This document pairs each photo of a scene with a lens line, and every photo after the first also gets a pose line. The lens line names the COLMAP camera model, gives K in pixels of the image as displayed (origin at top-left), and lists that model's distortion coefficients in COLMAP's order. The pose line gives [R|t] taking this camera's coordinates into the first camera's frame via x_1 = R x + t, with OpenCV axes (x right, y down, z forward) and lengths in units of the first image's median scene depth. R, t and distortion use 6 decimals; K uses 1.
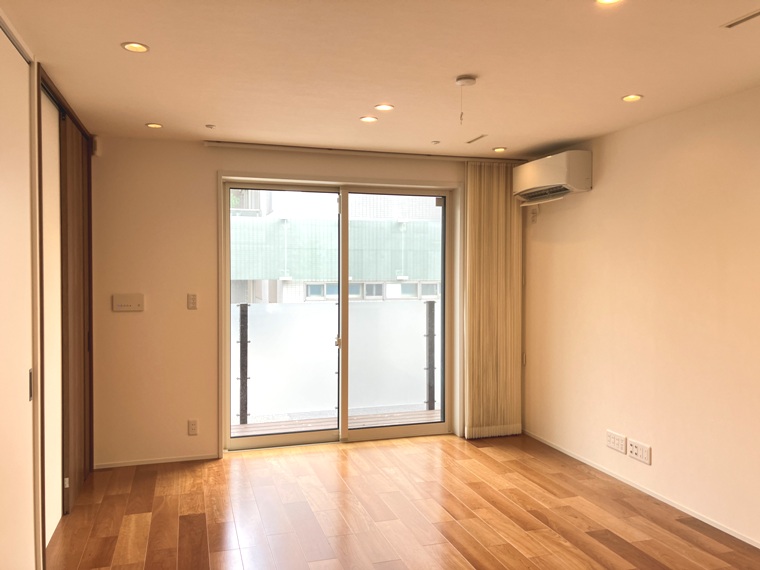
lens RADIAL K [[629.3, 0, 380.5], [0, 629.3, 284.2], [0, 0, 1]] dist [0.005298, 0.005364]
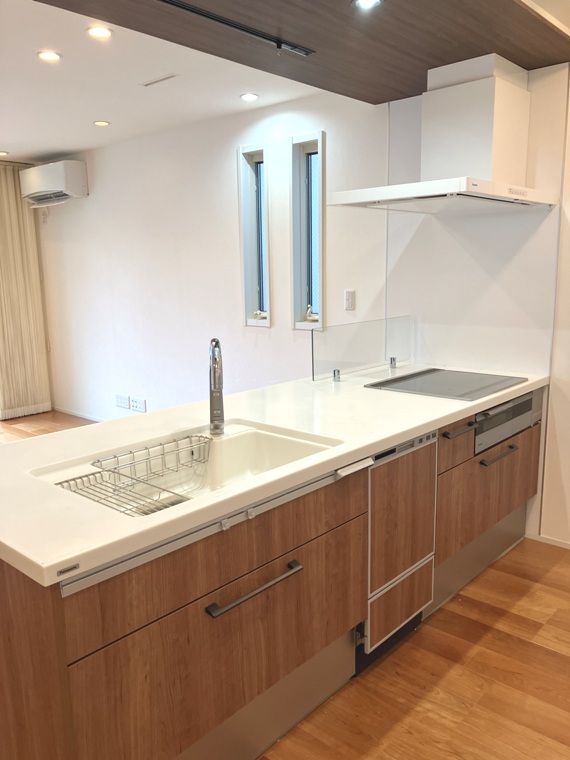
lens RADIAL K [[629.3, 0, 276.4], [0, 629.3, 390.3], [0, 0, 1]] dist [0.005298, 0.005364]
pose [[0.860153, -0.116662, 0.496514, 0.007953], [0.034683, 0.984615, 0.171263, 0.016631], [-0.508855, -0.130092, 0.850966, -0.202800]]
